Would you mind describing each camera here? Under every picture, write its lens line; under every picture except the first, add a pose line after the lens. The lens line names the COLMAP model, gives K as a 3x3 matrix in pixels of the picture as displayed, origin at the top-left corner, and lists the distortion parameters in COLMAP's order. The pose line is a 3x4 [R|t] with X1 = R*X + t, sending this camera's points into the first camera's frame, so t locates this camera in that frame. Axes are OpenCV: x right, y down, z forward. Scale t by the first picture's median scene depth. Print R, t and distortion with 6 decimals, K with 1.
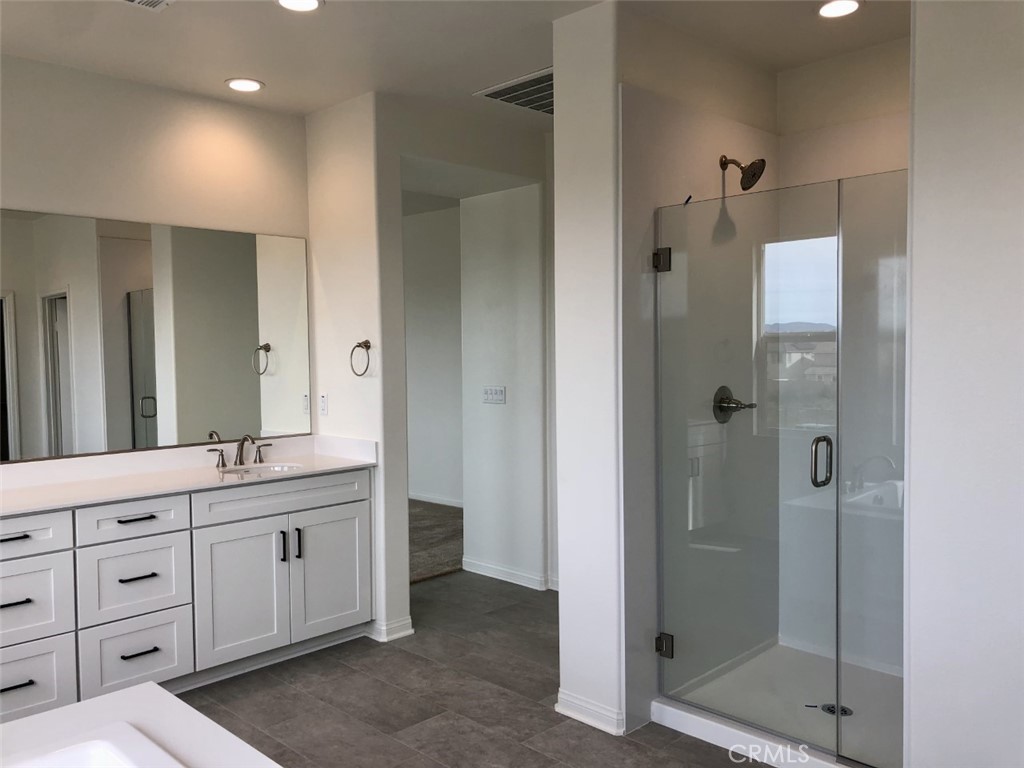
lens RADIAL K [[839.9, 0, 512.0], [0, 839.9, 384.0], [0, 0, 1]] dist [0.013102, 0.004715]
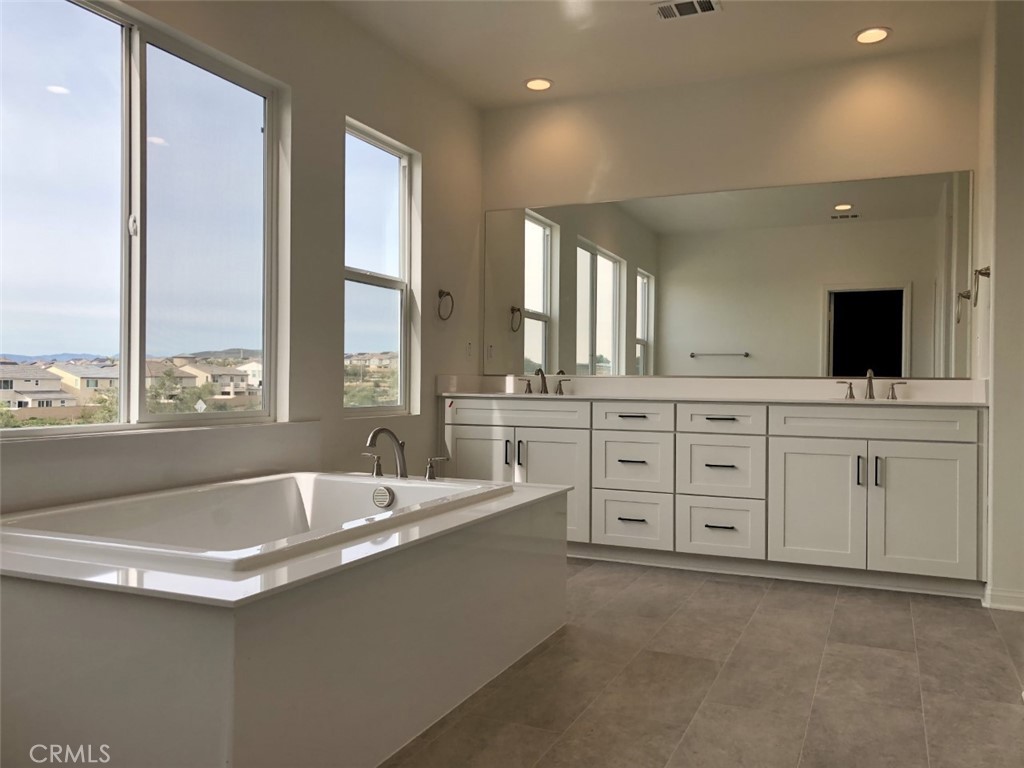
lens RADIAL K [[839.9, 0, 512.0], [0, 839.9, 384.0], [0, 0, 1]] dist [0.013102, 0.004715]
pose [[0.354224, 0.020737, -0.934931, 0.583740], [-0.058163, 0.998307, 0.000106, 0.121213], [0.933350, 0.054341, 0.354831, 0.251821]]
